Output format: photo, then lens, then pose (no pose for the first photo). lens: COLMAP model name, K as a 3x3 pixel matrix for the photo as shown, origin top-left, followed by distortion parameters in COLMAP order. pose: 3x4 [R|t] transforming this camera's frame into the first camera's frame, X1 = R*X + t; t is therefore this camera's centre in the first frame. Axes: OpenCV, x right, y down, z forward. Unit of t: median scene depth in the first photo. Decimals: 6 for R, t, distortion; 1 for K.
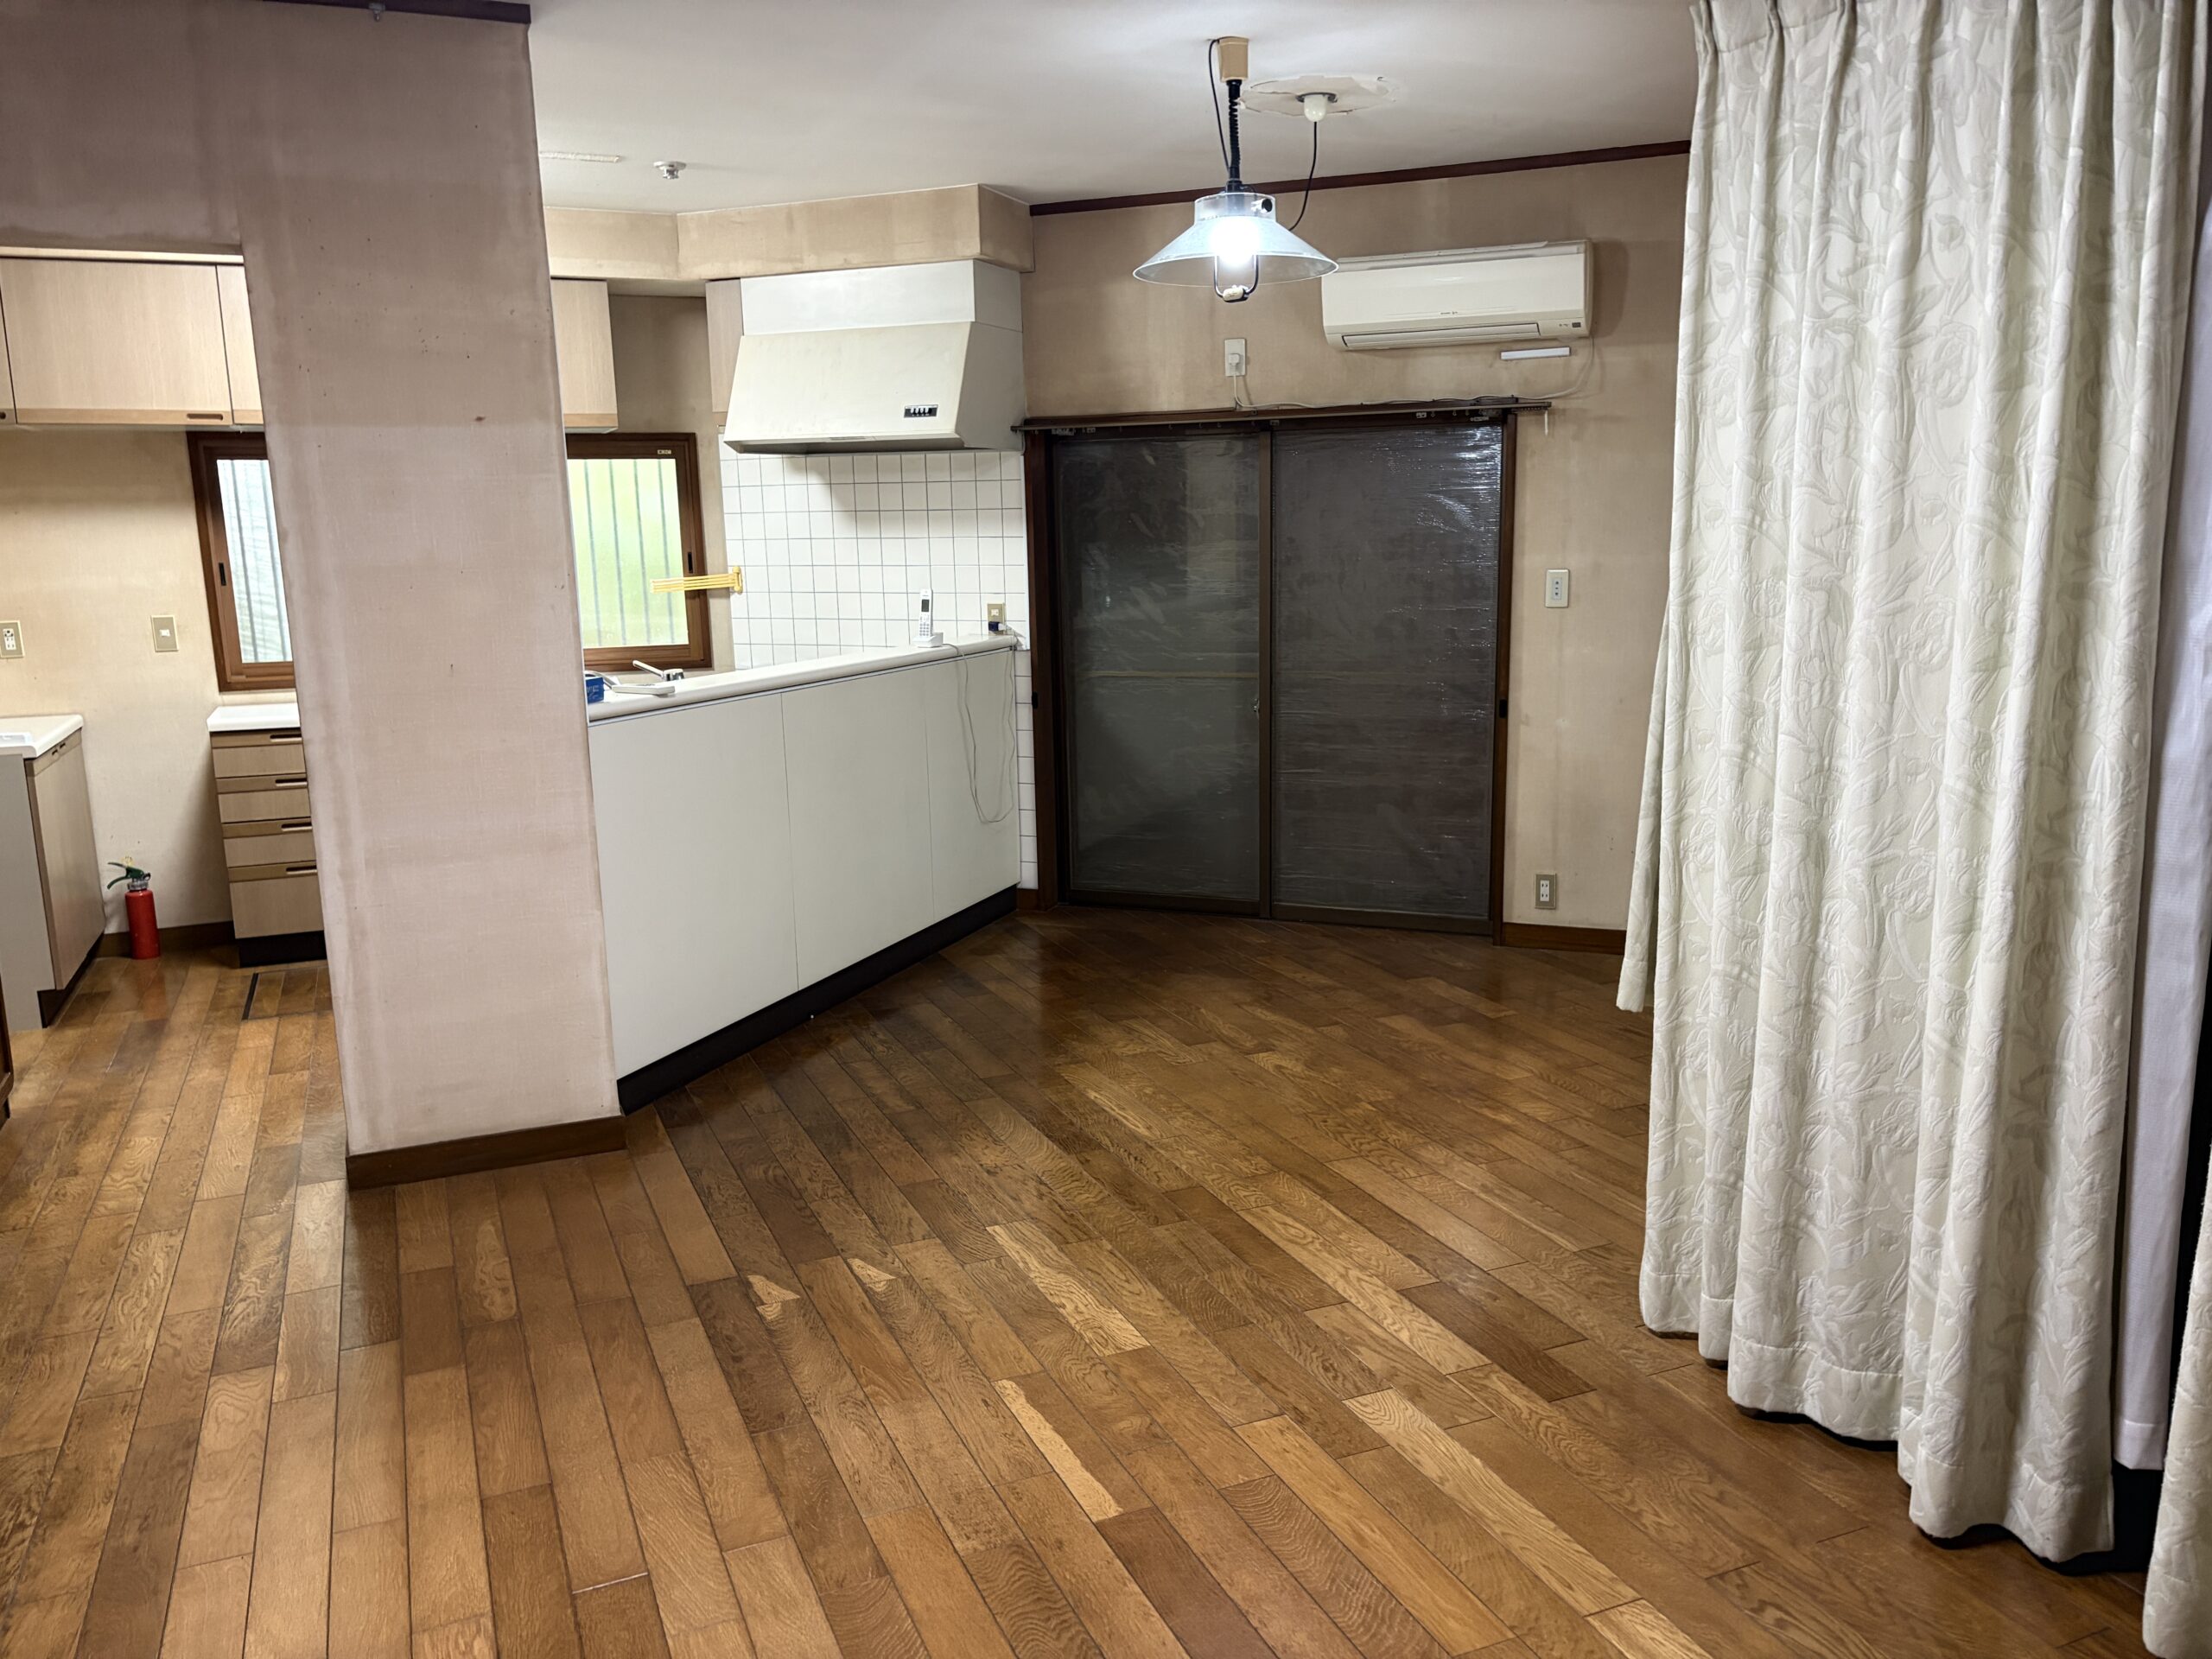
lens RADIAL K [[1689.9, 0, 1095.0], [0, 1689.9, 834.6], [0, 0, 1]] dist [0.050346, -0.002442]
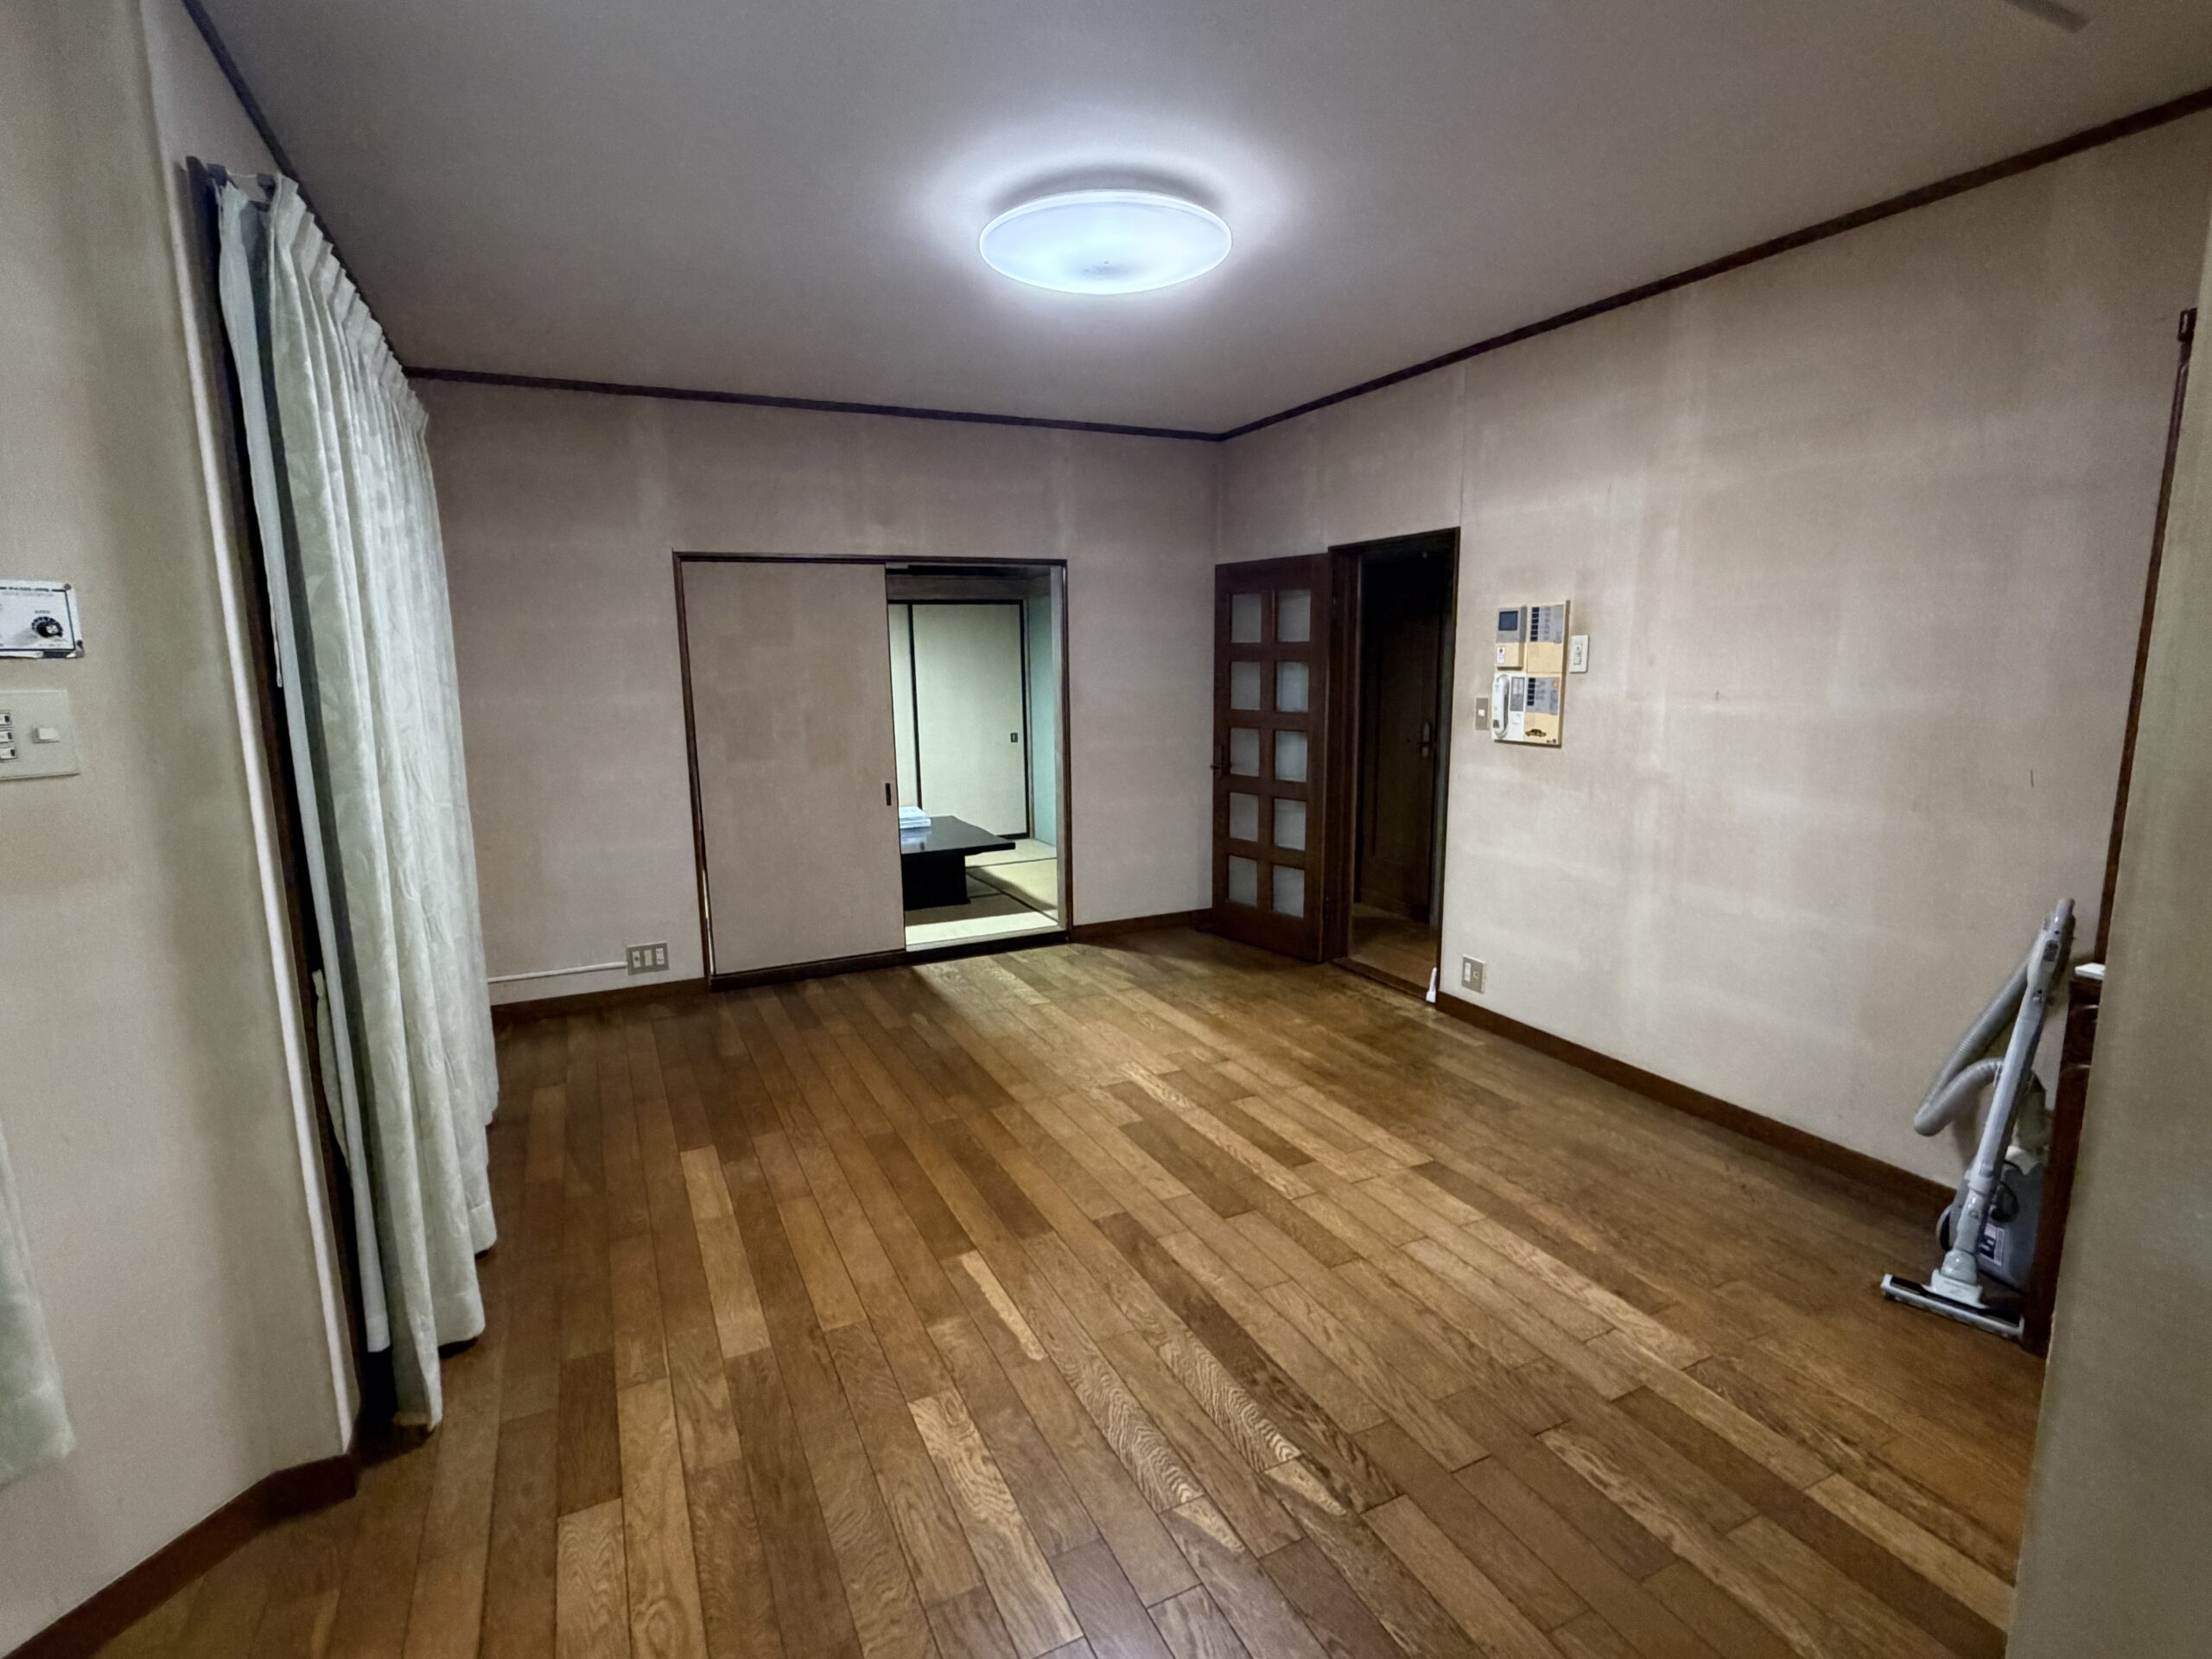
lens RADIAL K [[1072.8, 0, 1103.0], [0, 1072.8, 828.0], [0, 0, 1]] dist [-0.002399, -0.000204]
pose [[-0.997902, 0.046460, -0.045087, -0.087908], [0.027968, 0.937450, 0.346994, -0.316055], [0.058389, 0.345005, -0.936783, 1.684544]]
